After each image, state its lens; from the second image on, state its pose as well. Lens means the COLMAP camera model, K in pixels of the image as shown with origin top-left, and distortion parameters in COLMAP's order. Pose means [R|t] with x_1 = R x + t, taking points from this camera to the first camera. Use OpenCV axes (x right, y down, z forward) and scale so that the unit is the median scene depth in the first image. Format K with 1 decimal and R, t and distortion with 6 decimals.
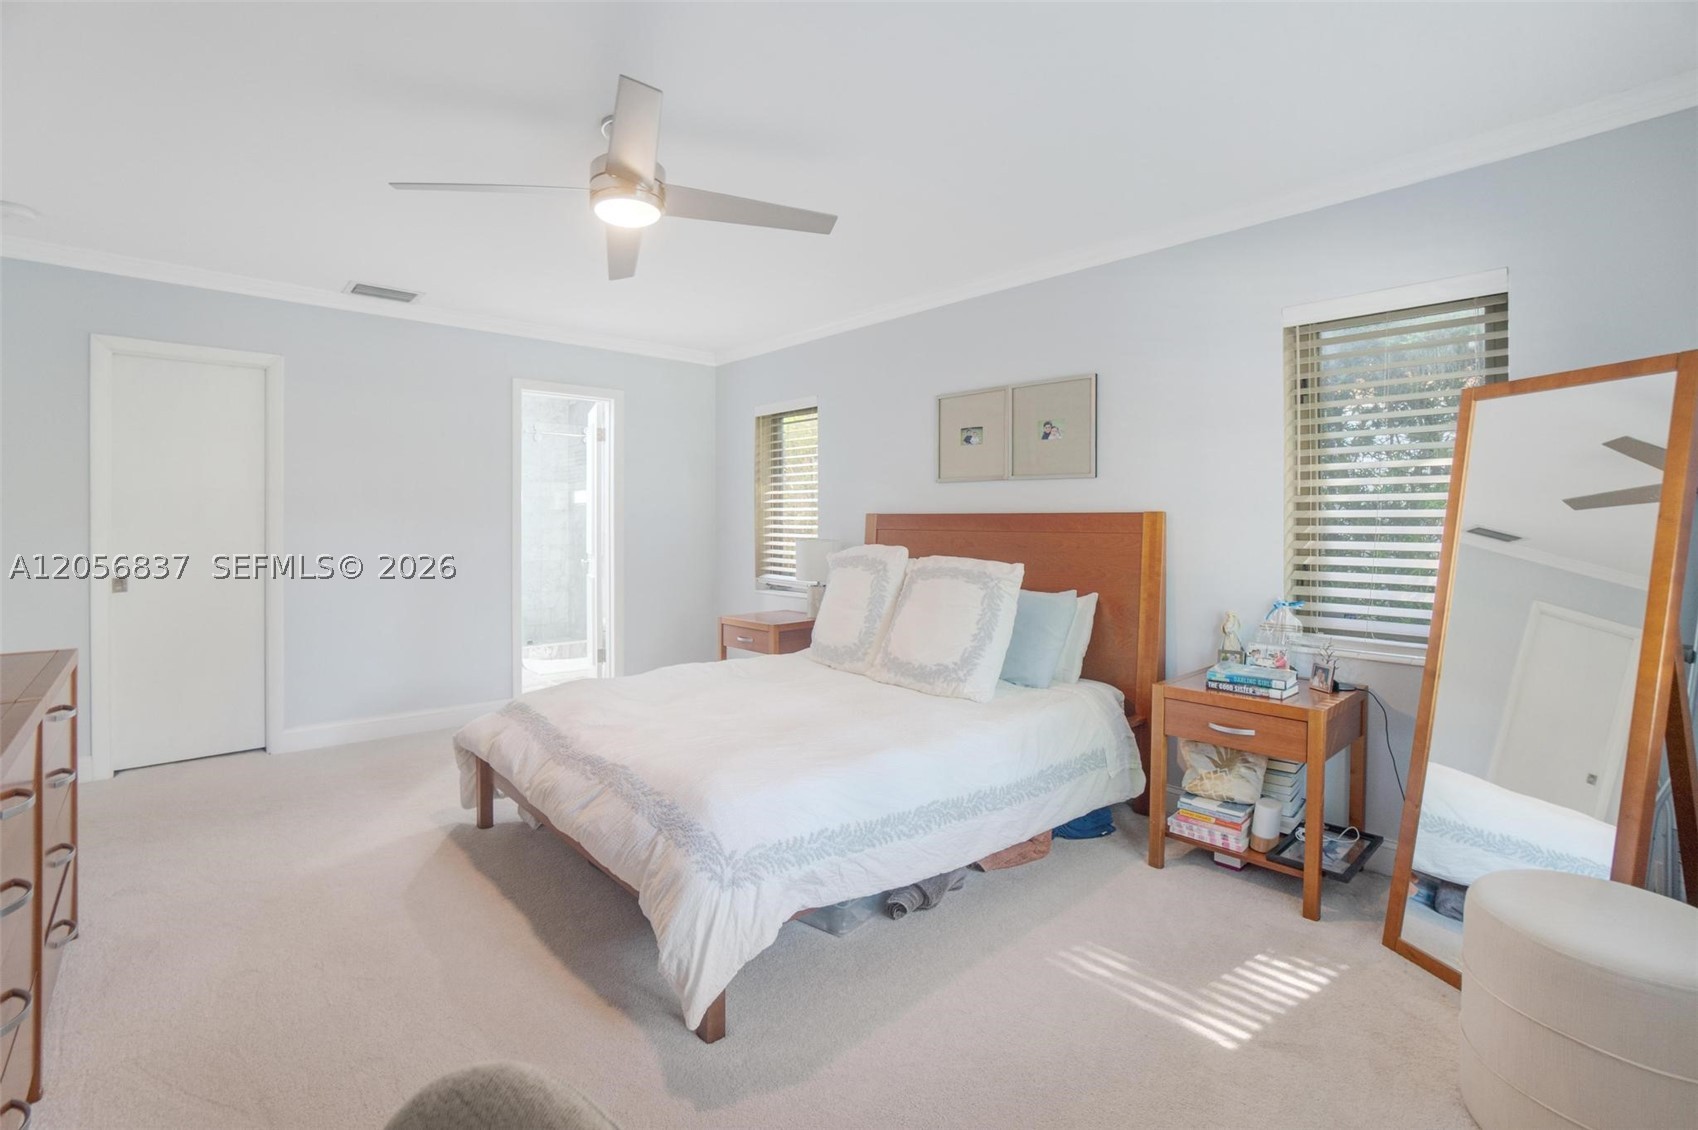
lens RADIAL K [[760.5, 0, 829.9], [0, 760.5, 554.2], [0, 0, 1]] dist [-0.061343, 0.022804]
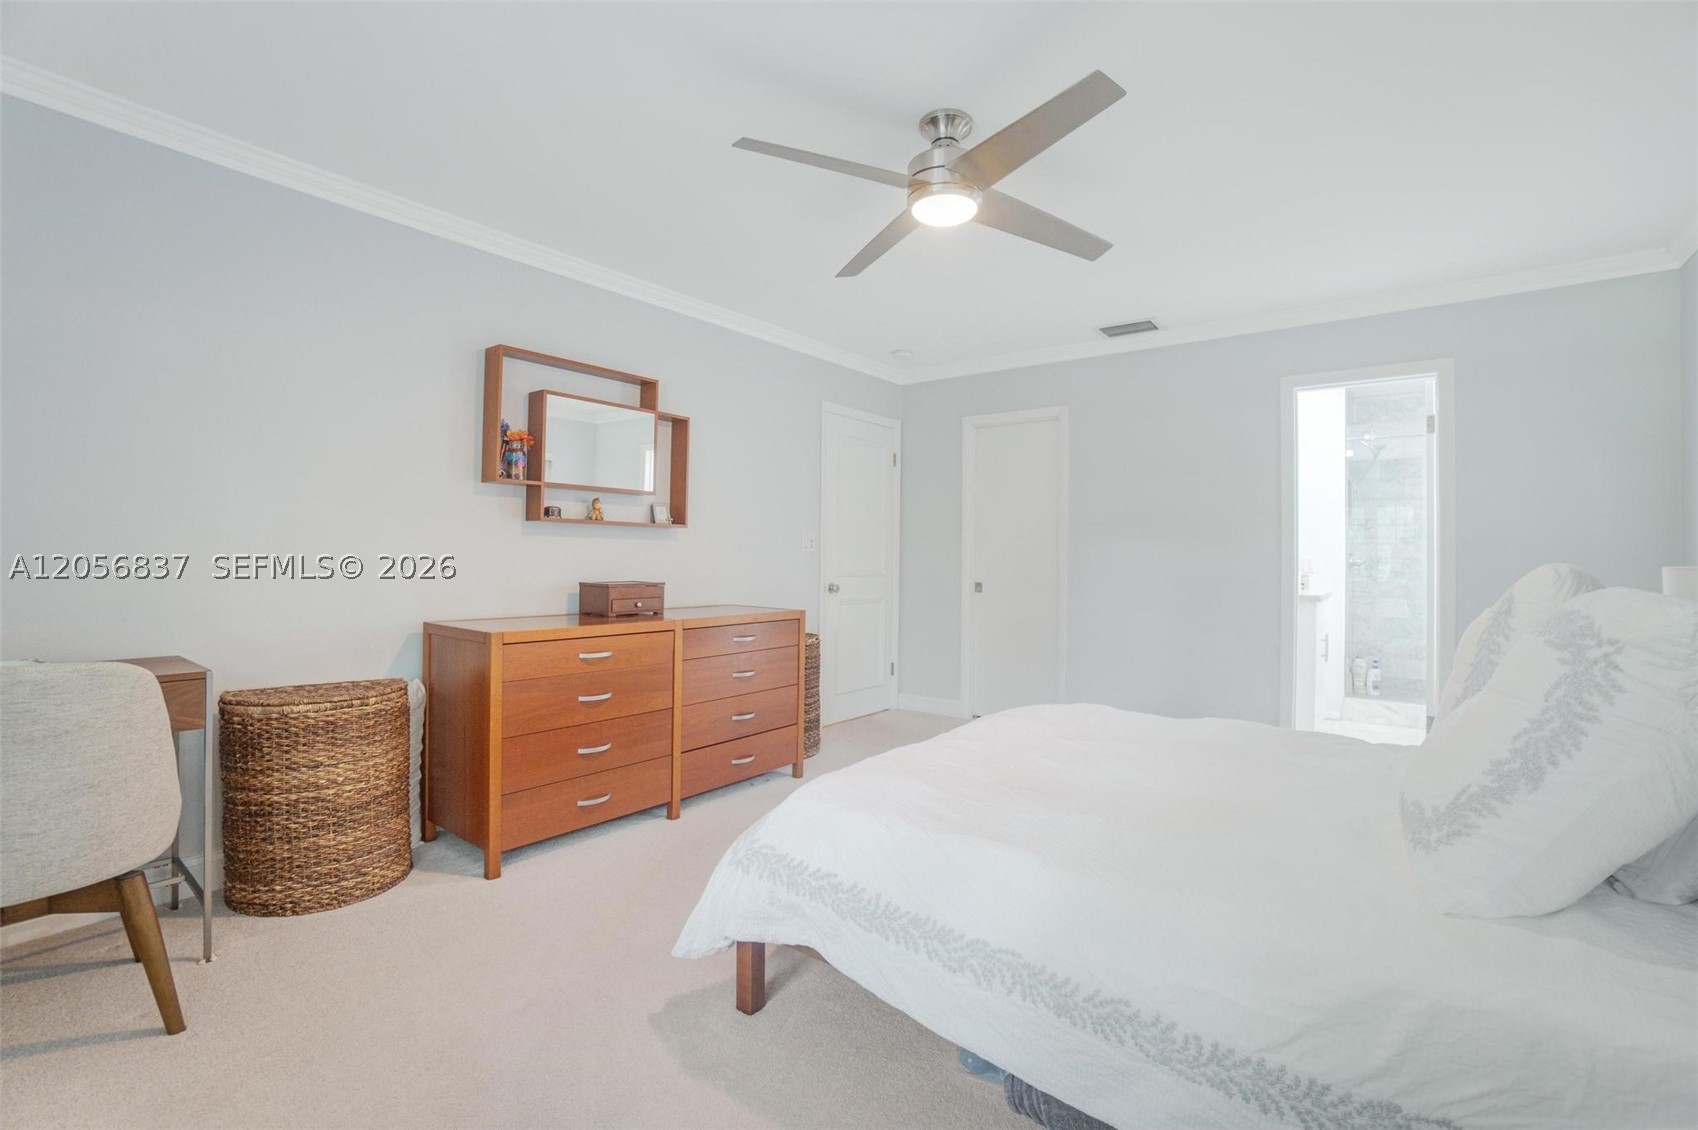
lens RADIAL K [[765.3, 0, 836.5], [0, 765.3, 561.1], [0, 0, 1]] dist [-0.063881, 0.026669]
pose [[0.170692, 0.004873, -0.985312, 0.483682], [-0.048793, 0.998803, -0.003513, 0.010408], [0.984116, 0.048676, 0.170726, 0.492964]]
